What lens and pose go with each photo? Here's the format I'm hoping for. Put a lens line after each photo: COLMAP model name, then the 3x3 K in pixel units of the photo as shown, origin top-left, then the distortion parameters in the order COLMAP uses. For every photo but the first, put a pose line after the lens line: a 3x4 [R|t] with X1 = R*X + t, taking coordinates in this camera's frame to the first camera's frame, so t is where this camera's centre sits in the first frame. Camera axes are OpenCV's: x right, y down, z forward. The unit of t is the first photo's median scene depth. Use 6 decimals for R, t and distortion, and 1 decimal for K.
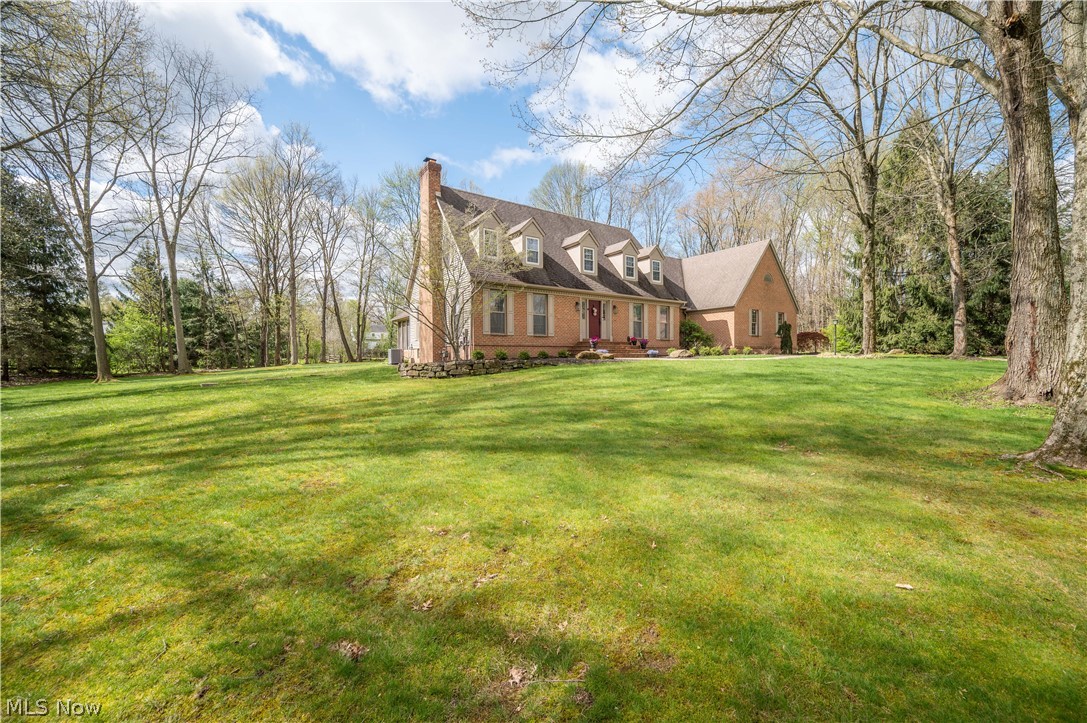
lens RADIAL K [[421.6, 0, 543.5], [0, 421.6, 361.5], [0, 0, 1]] dist [-0.000707, -0.000007]
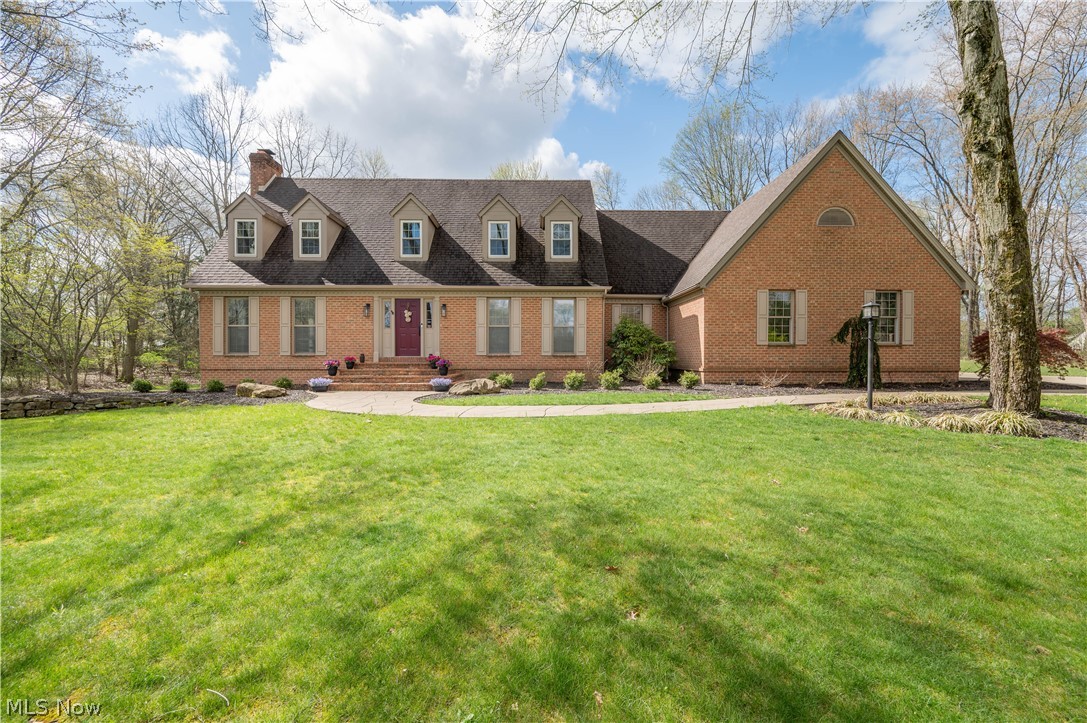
lens RADIAL K [[421.6, 0, 543.5], [0, 421.6, 361.5], [0, 0, 1]] dist [-0.000707, -0.000007]
pose [[0.841423, -0.002659, -0.540371, 0.646247], [-0.011029, 0.999695, -0.022093, -0.035636], [0.540265, 0.024550, 0.841137, 0.566128]]
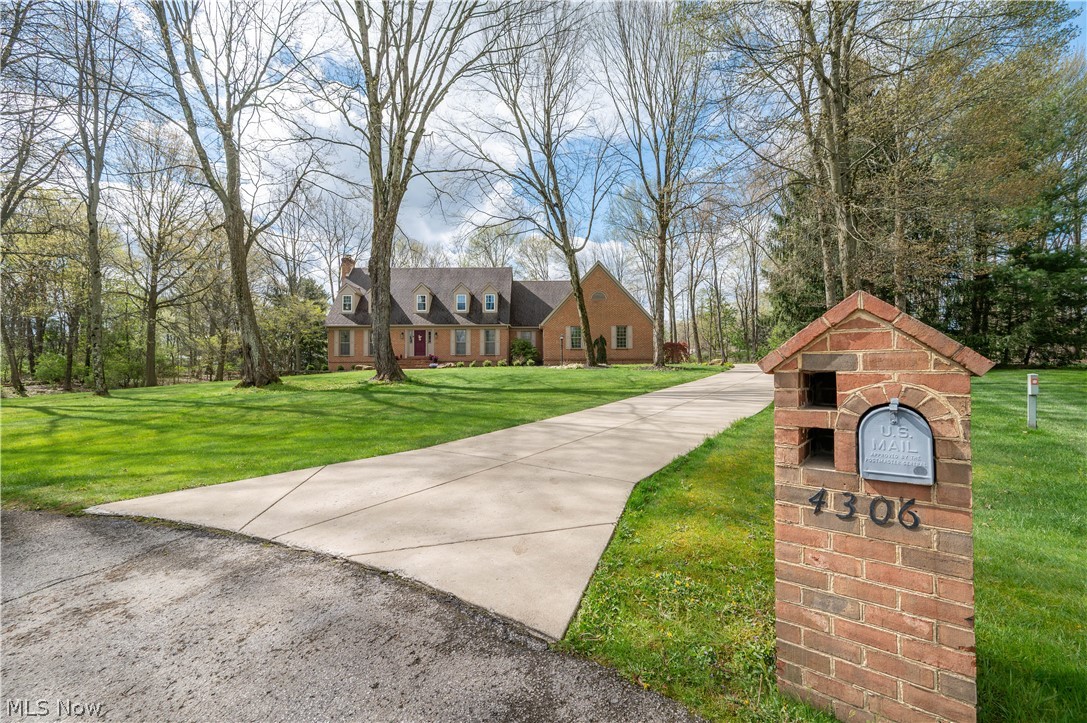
lens RADIAL K [[421.6, 0, 543.5], [0, 421.6, 361.5], [0, 0, 1]] dist [-0.000707, -0.000007]
pose [[0.837171, -0.027985, -0.546224, 1.266823], [-0.003689, 0.998378, -0.056805, 0.044062], [0.546928, 0.049571, 0.835711, 0.020827]]
